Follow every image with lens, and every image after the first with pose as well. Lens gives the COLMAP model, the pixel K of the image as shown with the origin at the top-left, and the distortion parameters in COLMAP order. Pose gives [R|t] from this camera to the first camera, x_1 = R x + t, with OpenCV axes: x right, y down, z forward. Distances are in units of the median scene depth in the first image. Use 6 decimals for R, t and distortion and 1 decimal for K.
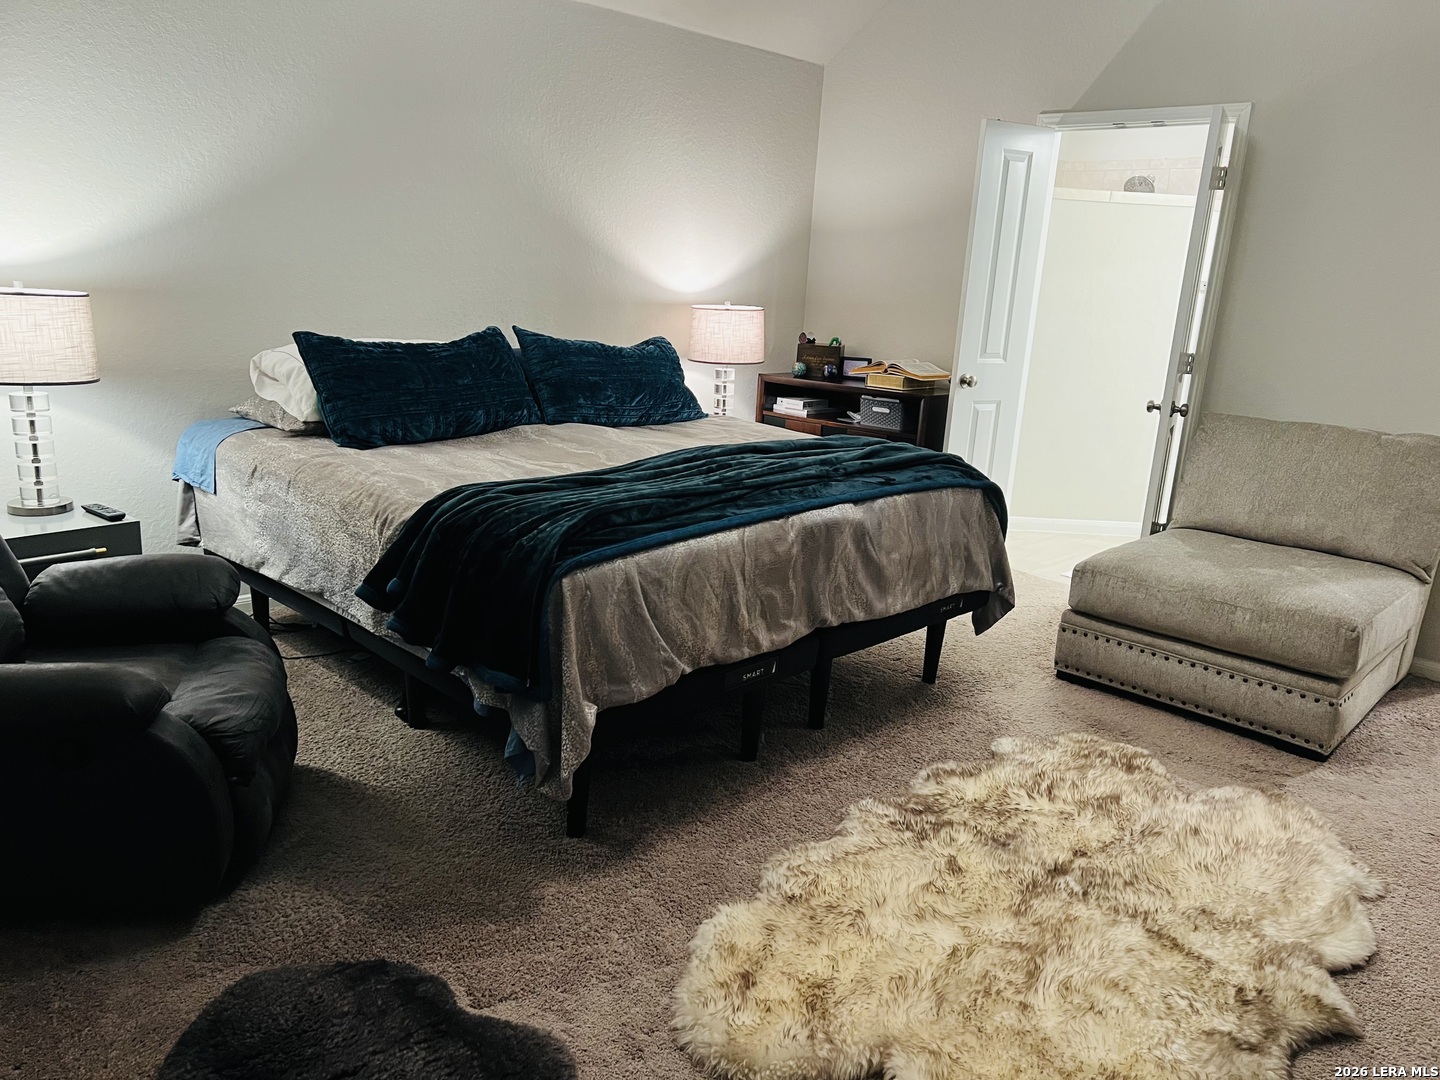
lens RADIAL K [[1079.0, 0, 725.8], [0, 1079.0, 546.0], [0, 0, 1]] dist [0.111050, -0.145095]
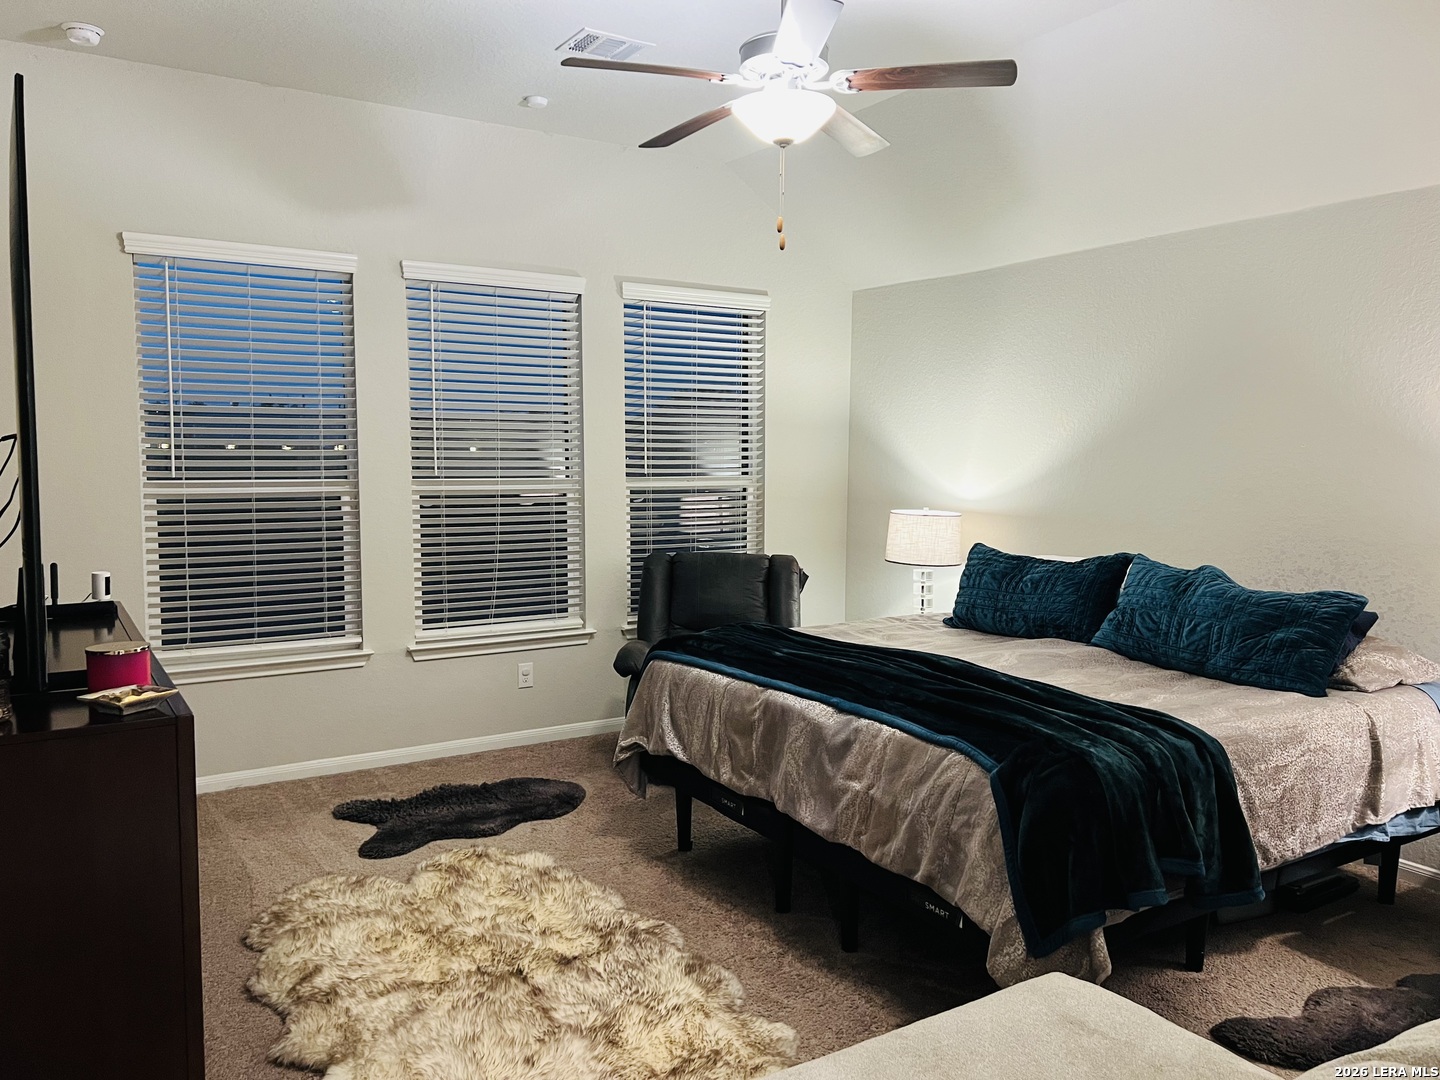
lens RADIAL K [[1088.7, 0, 692.4], [0, 1088.7, 539.9], [0, 0, 1]] dist [-0.003887, -0.002166]
pose [[-0.257575, 0.021115, -0.966028, 1.320055], [-0.269468, 0.958527, 0.092800, -0.291773], [0.927923, 0.284217, -0.241203, 1.275883]]
